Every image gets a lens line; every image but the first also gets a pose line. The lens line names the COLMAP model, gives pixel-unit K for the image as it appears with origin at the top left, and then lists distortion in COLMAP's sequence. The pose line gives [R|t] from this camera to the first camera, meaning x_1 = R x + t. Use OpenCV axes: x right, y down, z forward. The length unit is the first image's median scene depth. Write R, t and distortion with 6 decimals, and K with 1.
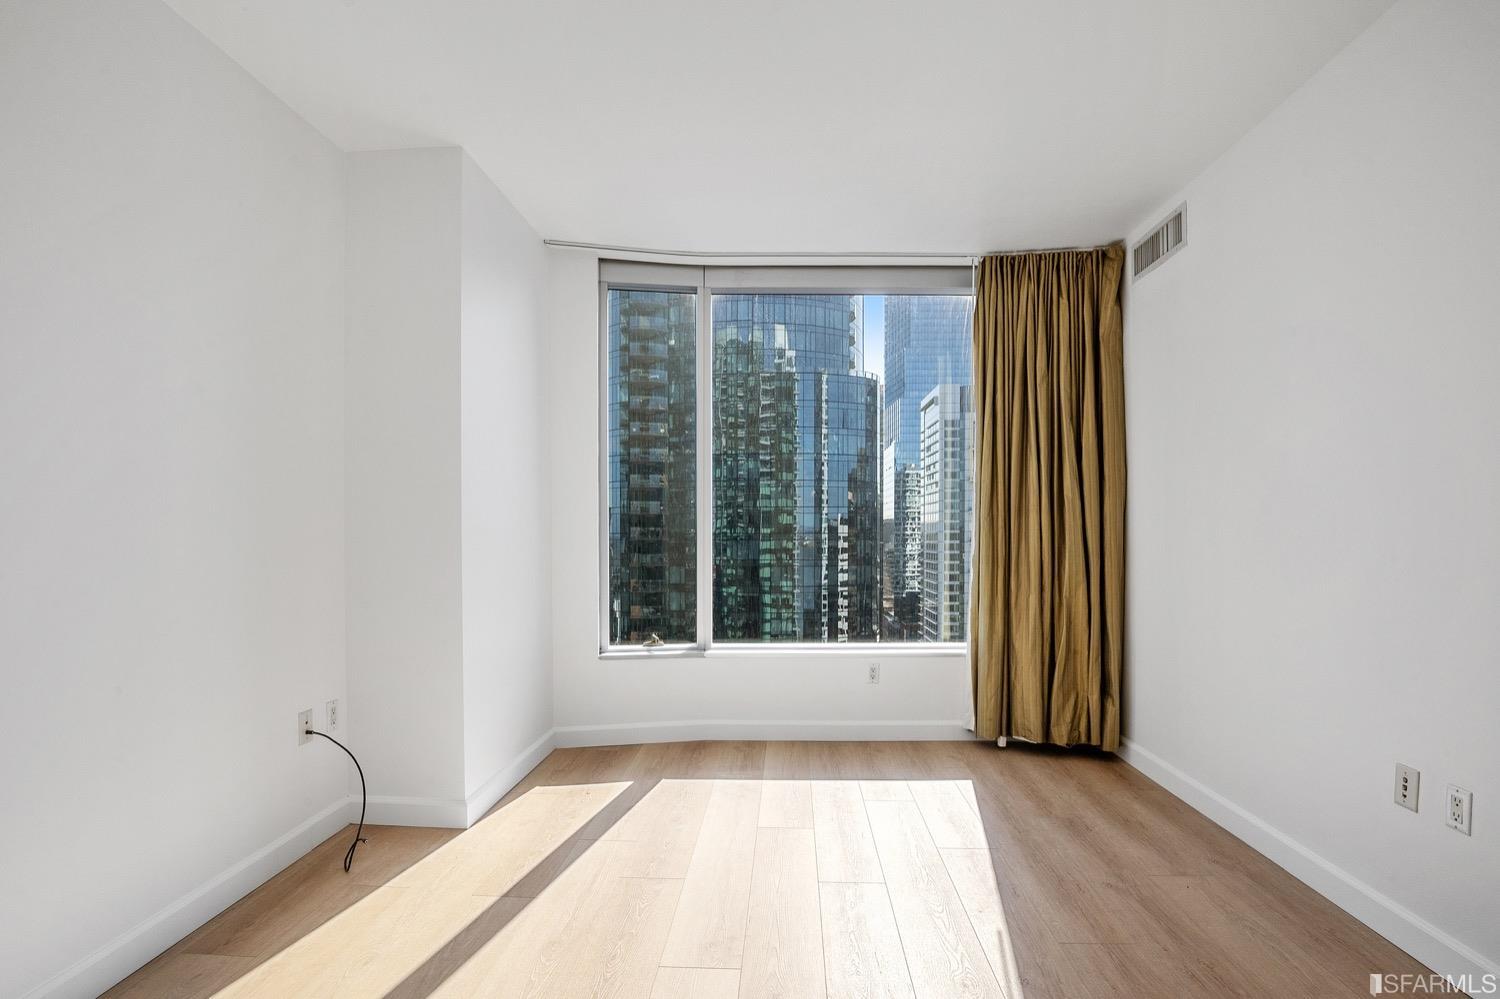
lens RADIAL K [[709.6, 0, 750.9], [0, 709.6, 540.7], [0, 0, 1]] dist [-0.023985, 0.000164]
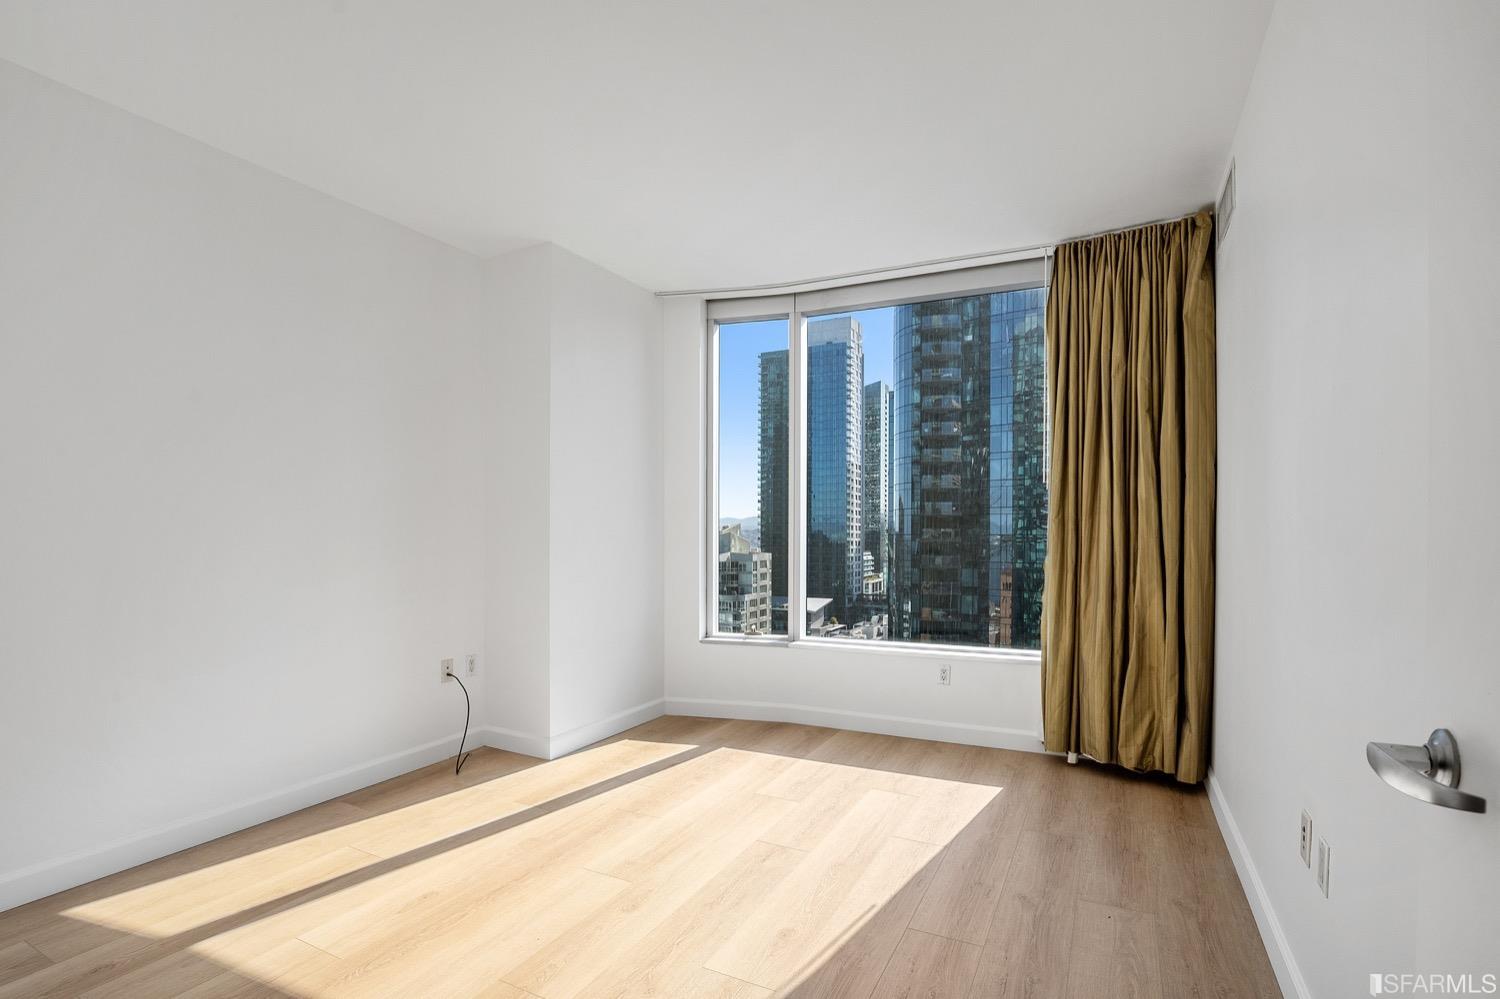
lens RADIAL K [[706.1, 0, 749.1], [0, 706.1, 539.4], [0, 0, 1]] dist [-0.025167, 0.000243]
pose [[0.910098, 0.006094, -0.414348, 0.349894], [-0.007472, 0.999971, -0.001705, -0.001900], [0.414325, 0.004648, 0.910117, -0.029567]]
